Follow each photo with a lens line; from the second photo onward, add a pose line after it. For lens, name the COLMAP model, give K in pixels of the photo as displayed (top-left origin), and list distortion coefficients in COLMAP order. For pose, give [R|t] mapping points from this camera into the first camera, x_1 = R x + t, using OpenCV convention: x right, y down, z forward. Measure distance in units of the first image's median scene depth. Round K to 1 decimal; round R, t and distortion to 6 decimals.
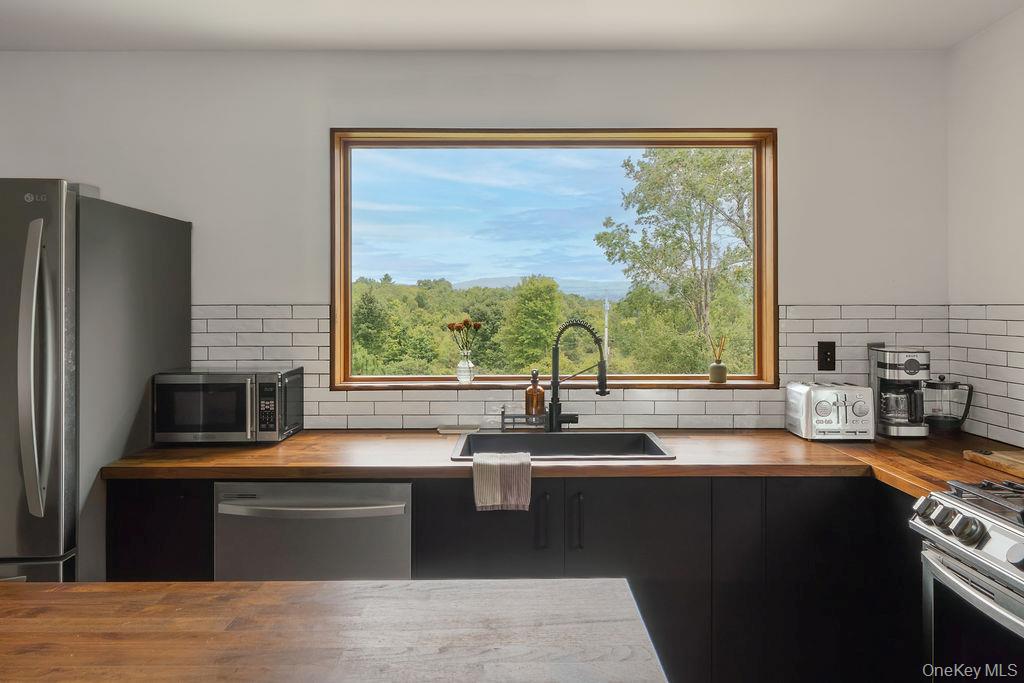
lens RADIAL K [[741.7, 0, 519.1], [0, 741.7, 301.0], [0, 0, 1]] dist [-0.000607, -0.002746]
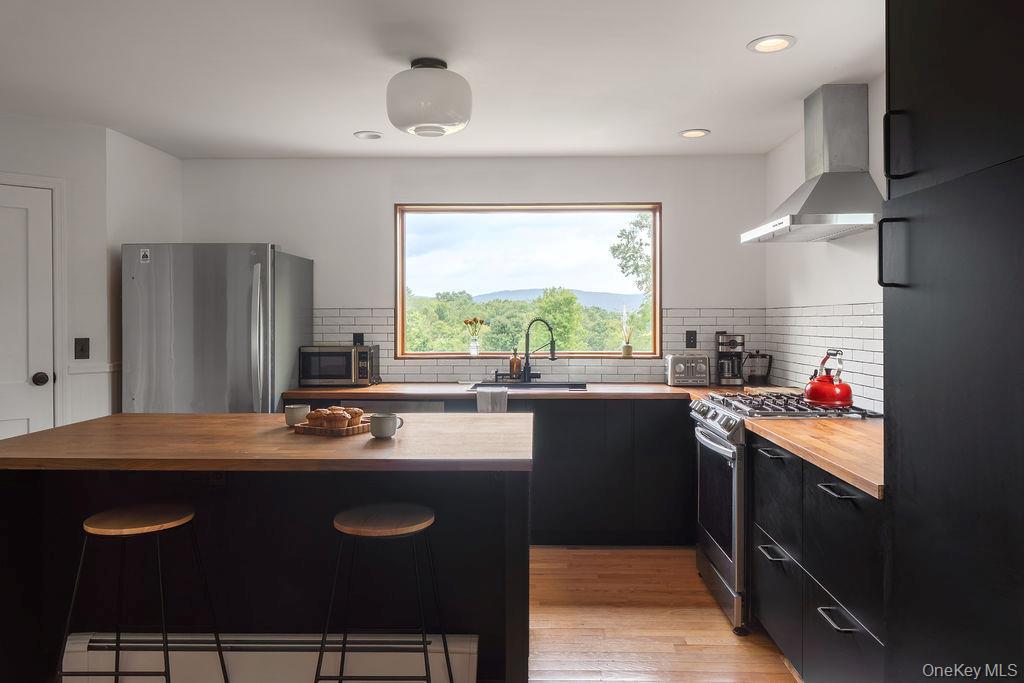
lens RADIAL K [[777.8, 0, 512.6], [0, 777.8, 320.0], [0, 0, 1]] dist [0.004617, 0.002283]
pose [[0.999242, 0.000017, -0.038920, 0.082480], [0.000273, 0.999972, 0.007433, 0.017801], [0.038919, -0.007438, 0.999215, -0.756615]]
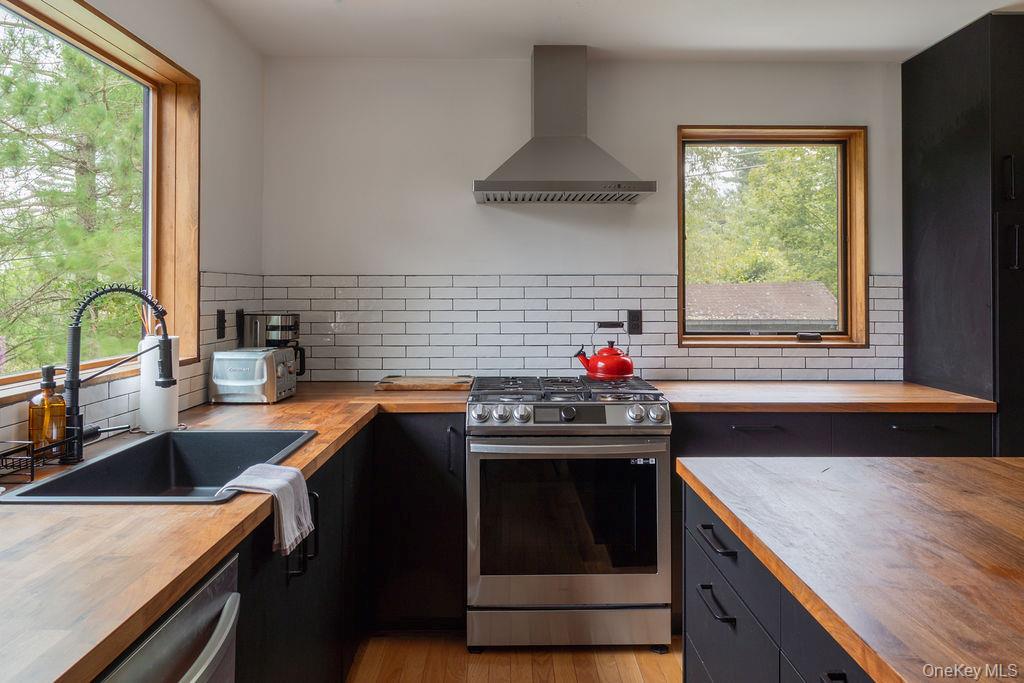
lens RADIAL K [[730.5, 0, 515.9], [0, 730.5, 281.1], [0, 0, 1]] dist [0.002063, -0.002007]
pose [[0.000111, 0.015232, 0.999884, -0.563395], [-0.007534, 0.999856, -0.015231, 0.028685], [-0.999972, -0.007532, 0.000226, 0.604942]]
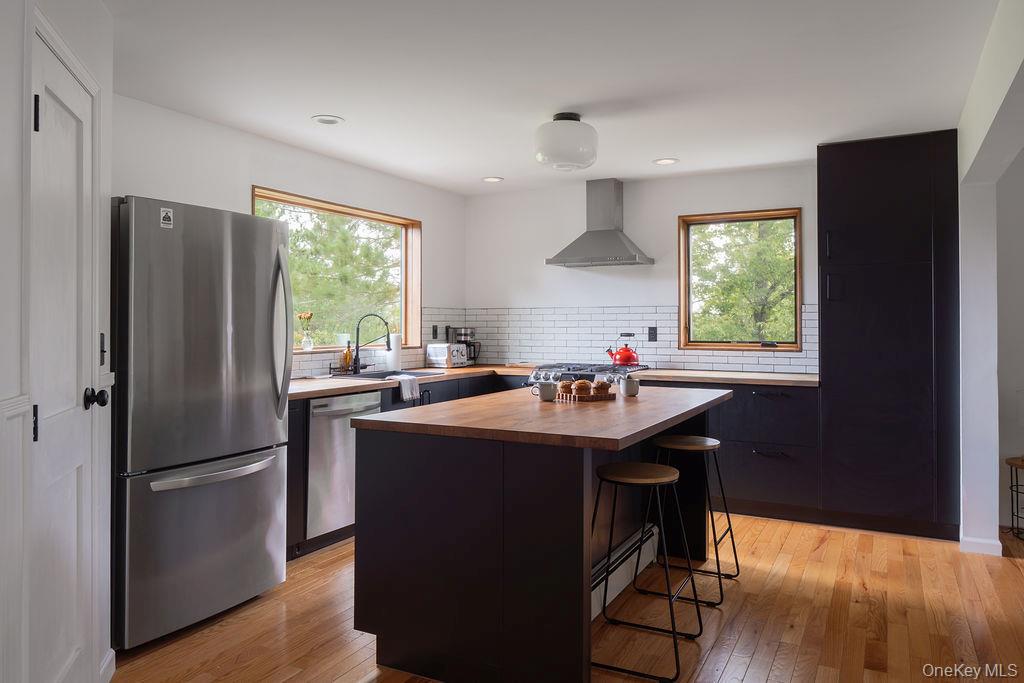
lens RADIAL K [[733.6, 0, 500.4], [0, 733.6, 309.3], [0, 0, 1]] dist [0.005069, 0.002532]
pose [[0.485146, 0.018357, 0.874240, -1.323399], [-0.006418, 0.999827, -0.017433, 0.044849], [-0.874409, 0.002847, 0.485180, -0.177593]]
